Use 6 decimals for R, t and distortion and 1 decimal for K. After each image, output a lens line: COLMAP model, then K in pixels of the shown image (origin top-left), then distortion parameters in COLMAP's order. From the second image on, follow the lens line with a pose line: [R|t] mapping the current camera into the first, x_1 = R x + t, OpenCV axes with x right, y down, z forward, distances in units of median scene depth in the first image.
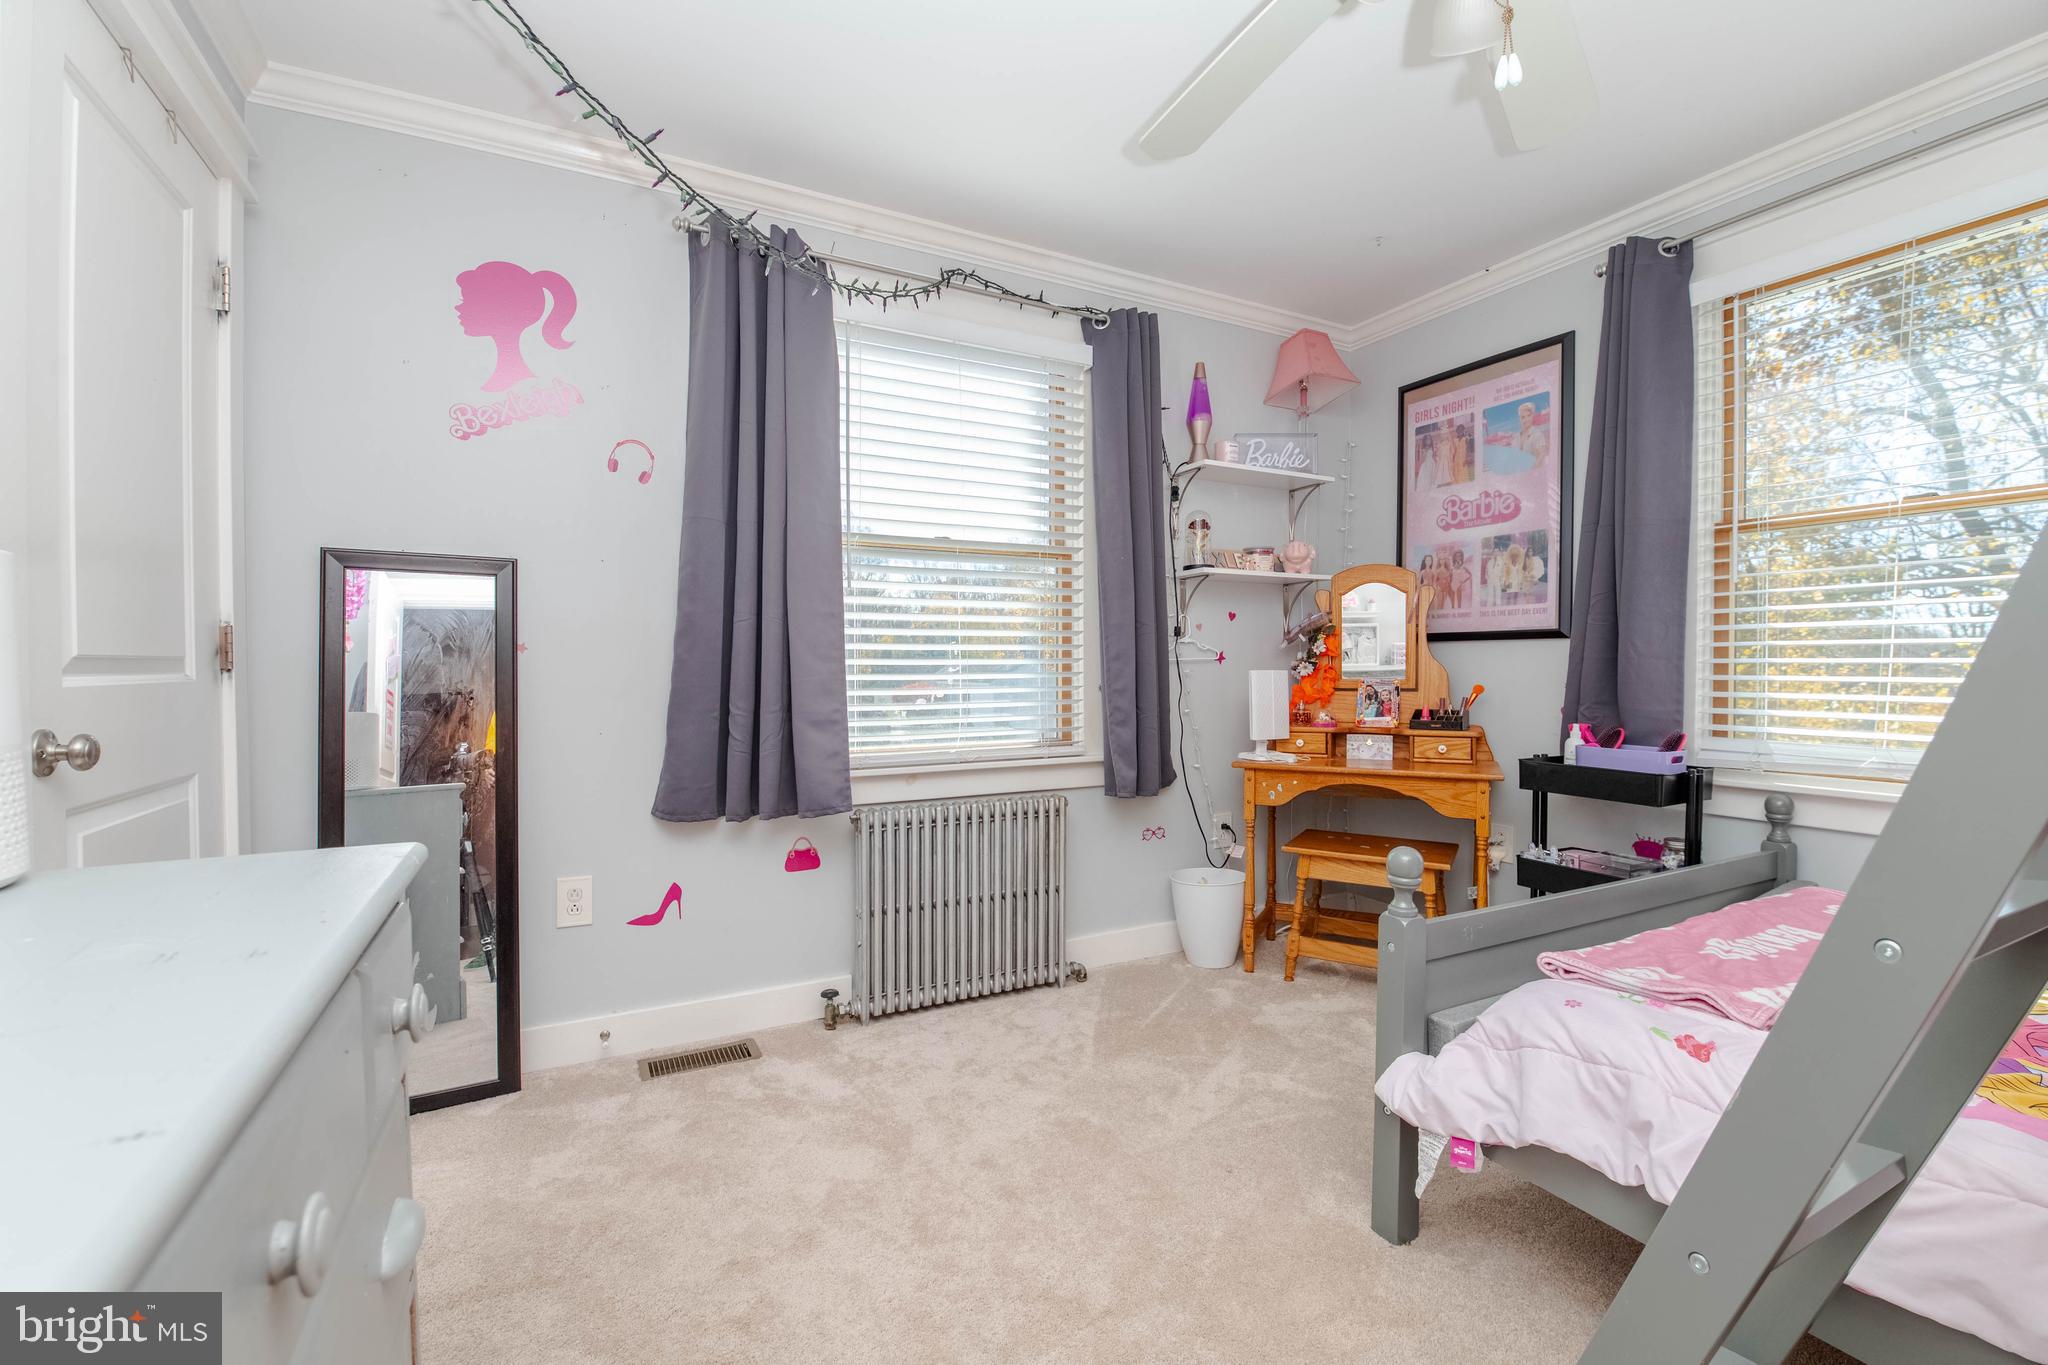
lens RADIAL K [[878.5, 0, 1036.1], [0, 878.5, 676.1], [0, 0, 1]] dist [0.010032, -0.000511]
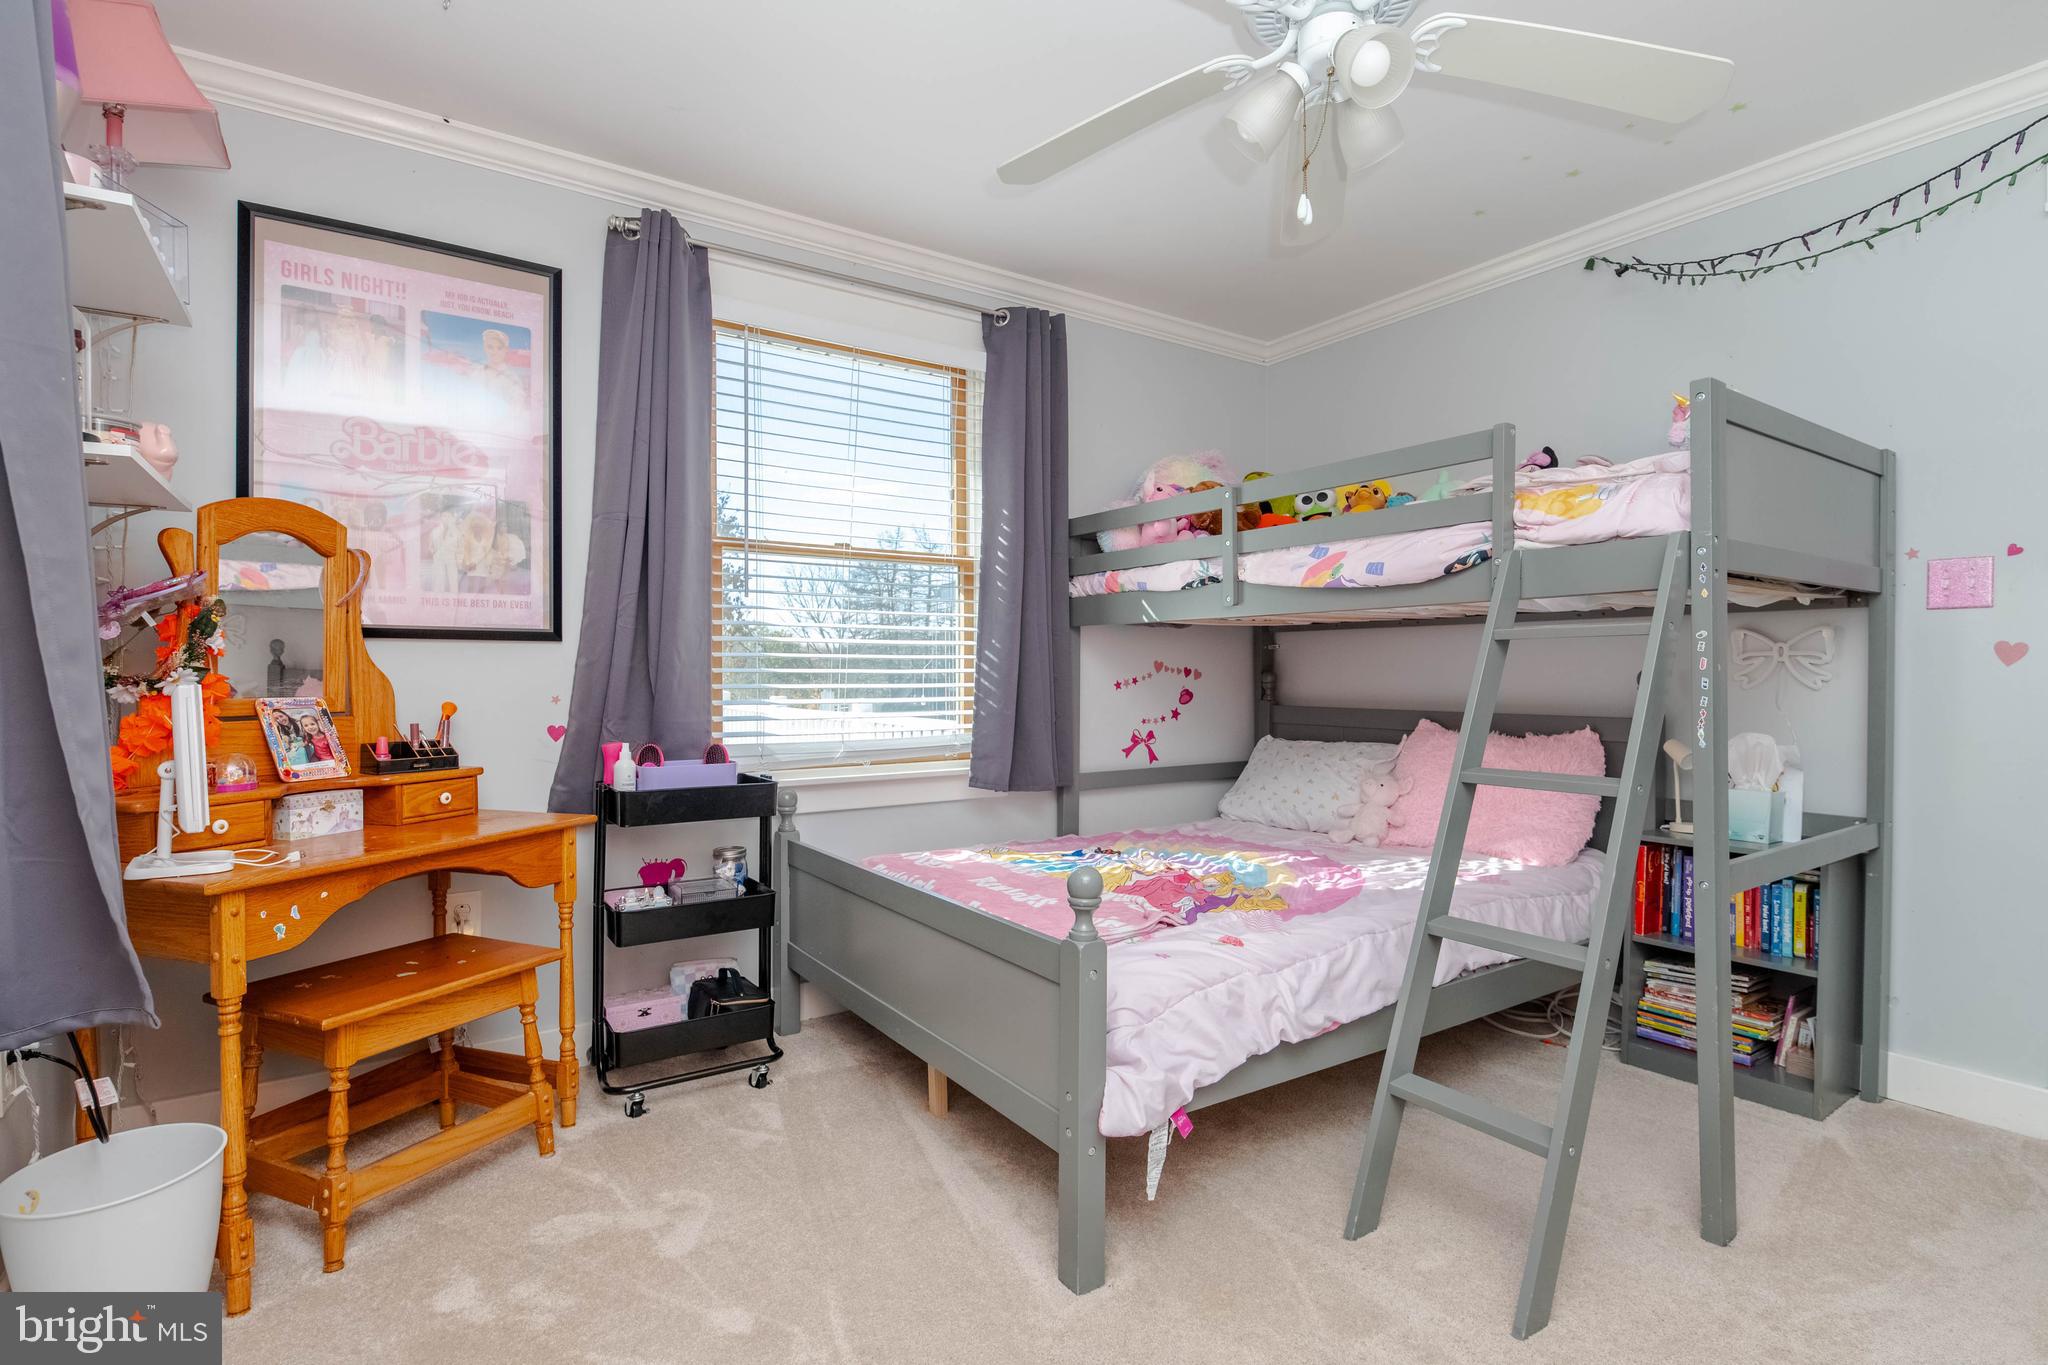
lens RADIAL K [[999.8, 0, 1038.2], [0, 999.8, 679.3], [0, 0, 1]] dist [0.019954, -0.007912]
pose [[-0.095270, -0.006705, 0.995429, -0.350012], [0.010319, 0.999917, 0.007722, -0.010092], [-0.995398, 0.011008, -0.095193, 0.612537]]
